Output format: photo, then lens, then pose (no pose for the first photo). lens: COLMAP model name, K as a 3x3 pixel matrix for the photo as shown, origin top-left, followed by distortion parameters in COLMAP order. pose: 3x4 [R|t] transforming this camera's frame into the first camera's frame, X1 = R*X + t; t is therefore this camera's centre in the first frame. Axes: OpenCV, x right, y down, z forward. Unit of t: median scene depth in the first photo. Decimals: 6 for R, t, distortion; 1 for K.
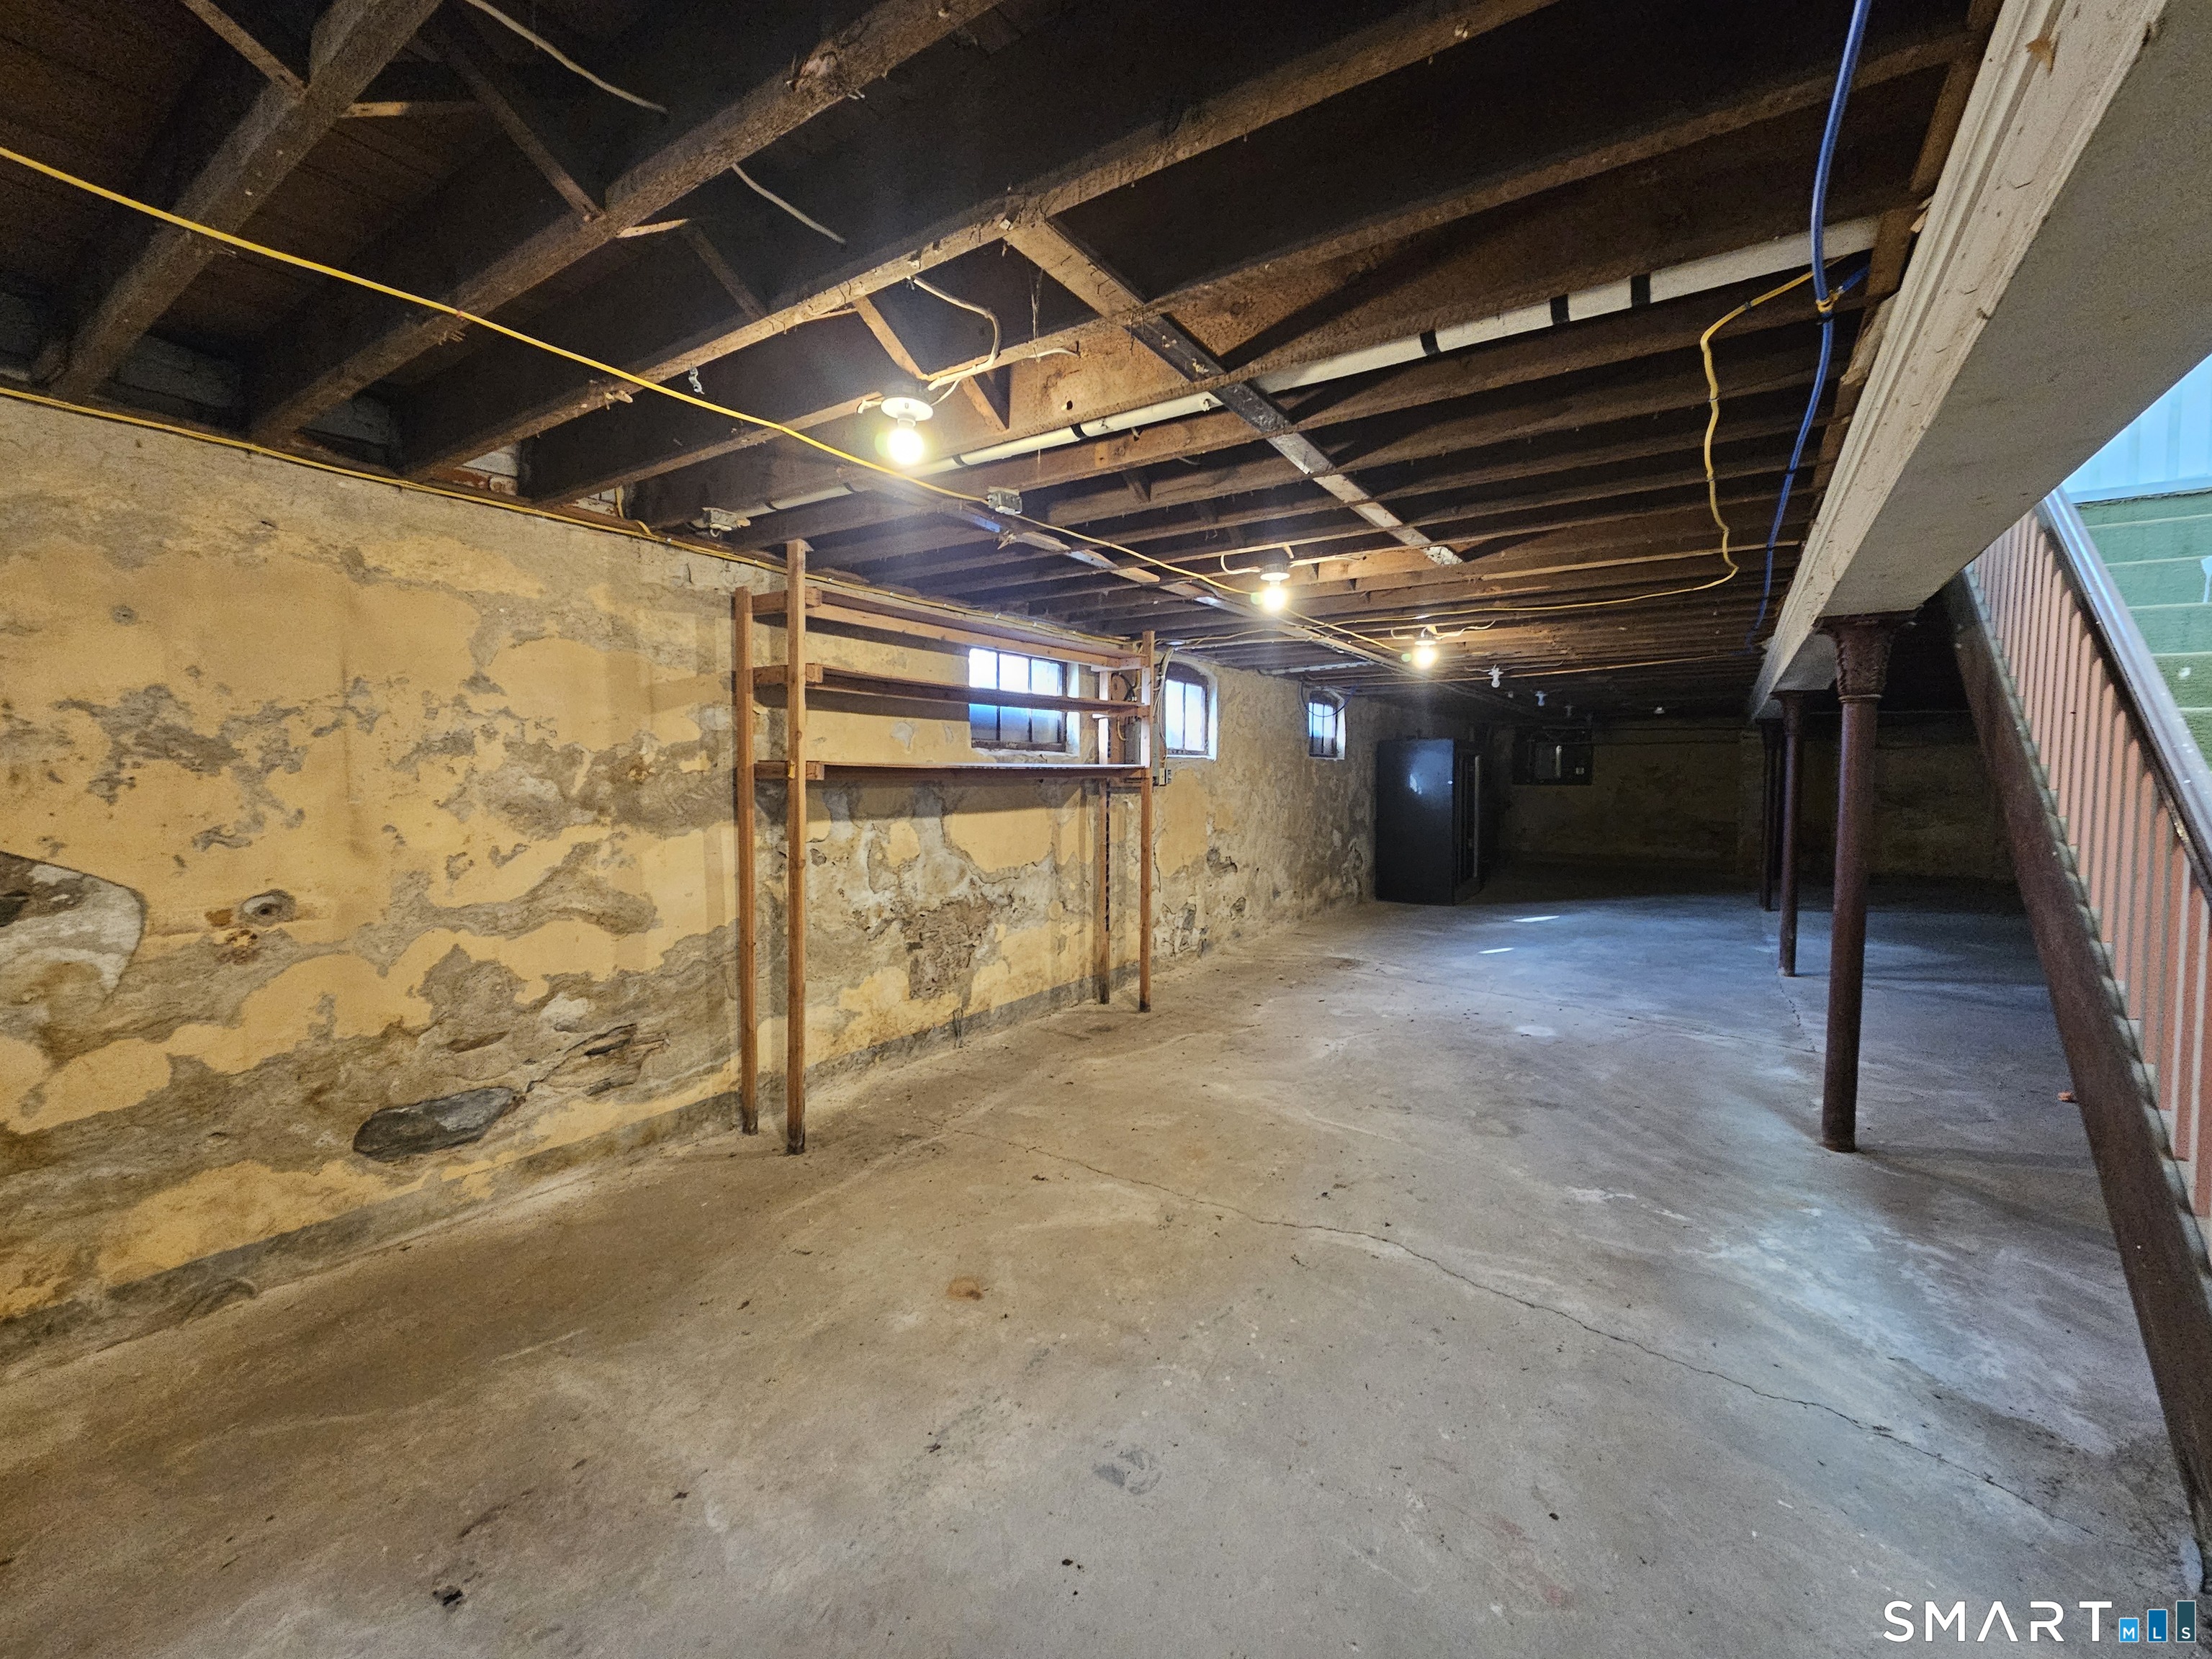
lens RADIAL K [[907.4, 0, 1113.4], [0, 907.4, 825.0], [0, 0, 1]] dist [-0.001361, 0.000977]
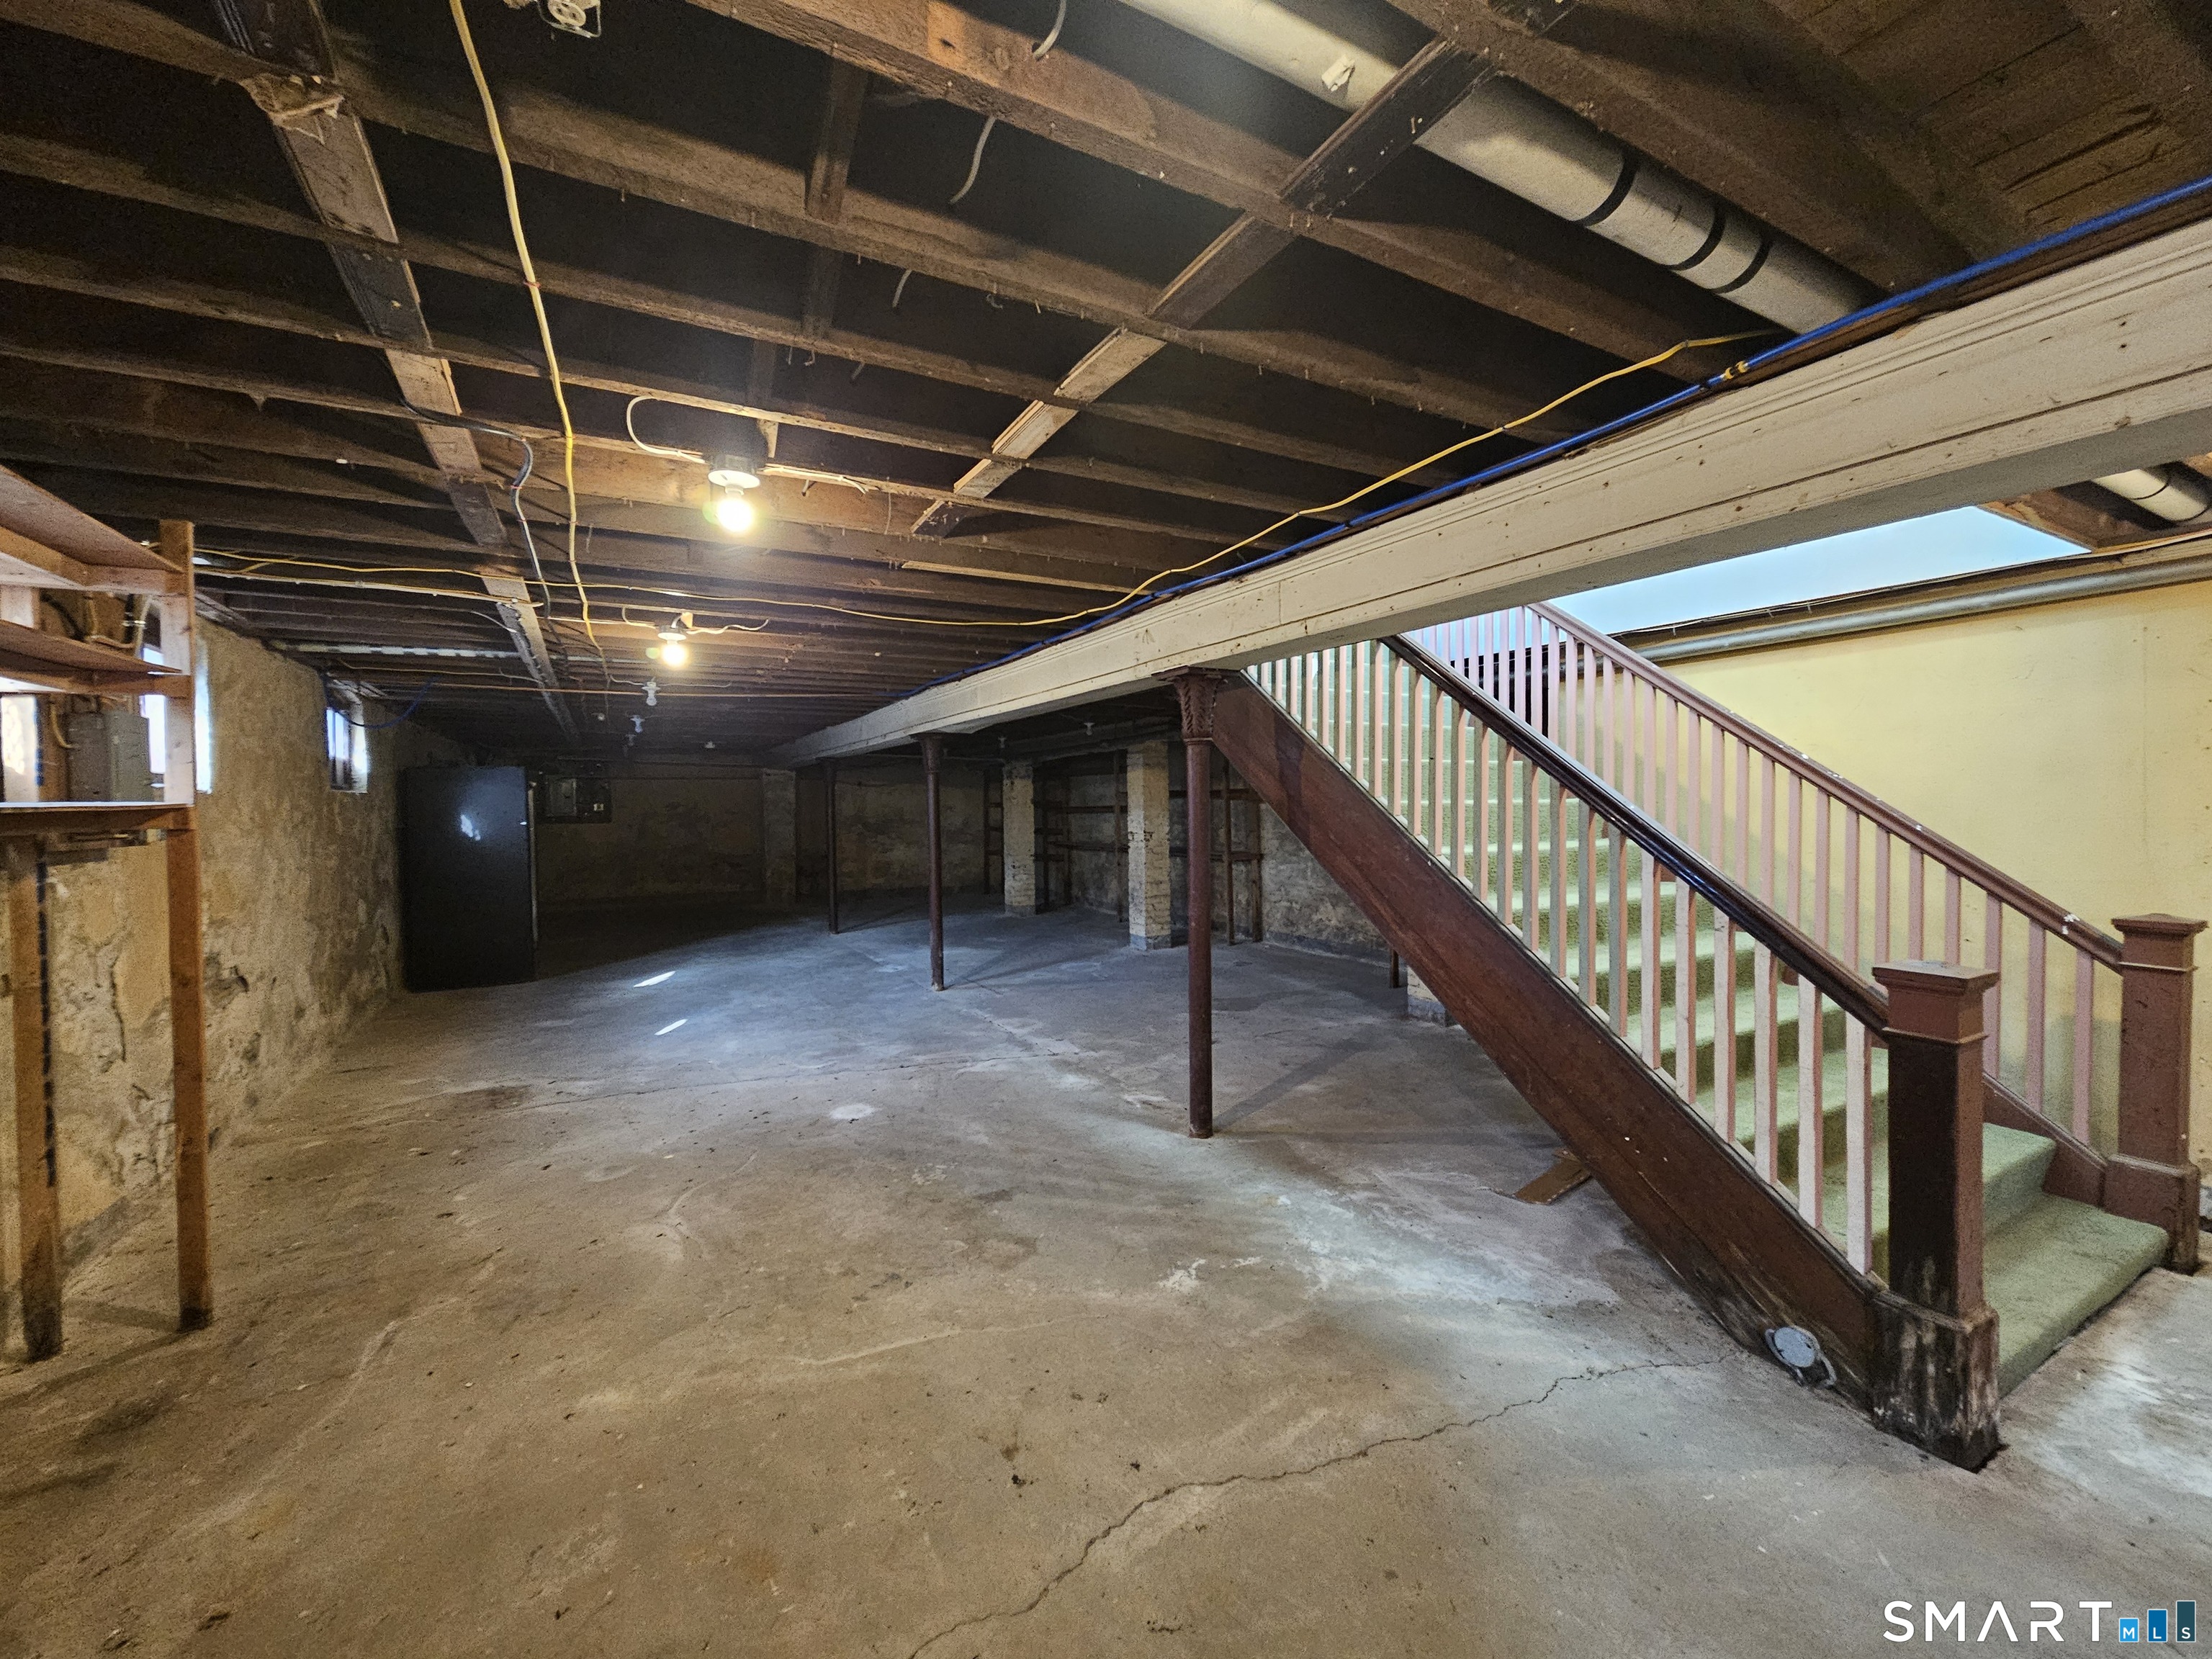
lens RADIAL K [[907.4, 0, 1111.3], [0, 907.4, 821.2], [0, 0, 1]] dist [-0.001361, 0.000977]
pose [[0.456910, -0.023819, 0.889194, -0.191263], [0.062716, 0.998016, -0.005492, -0.027367], [-0.887299, 0.058276, 0.457498, 0.421686]]
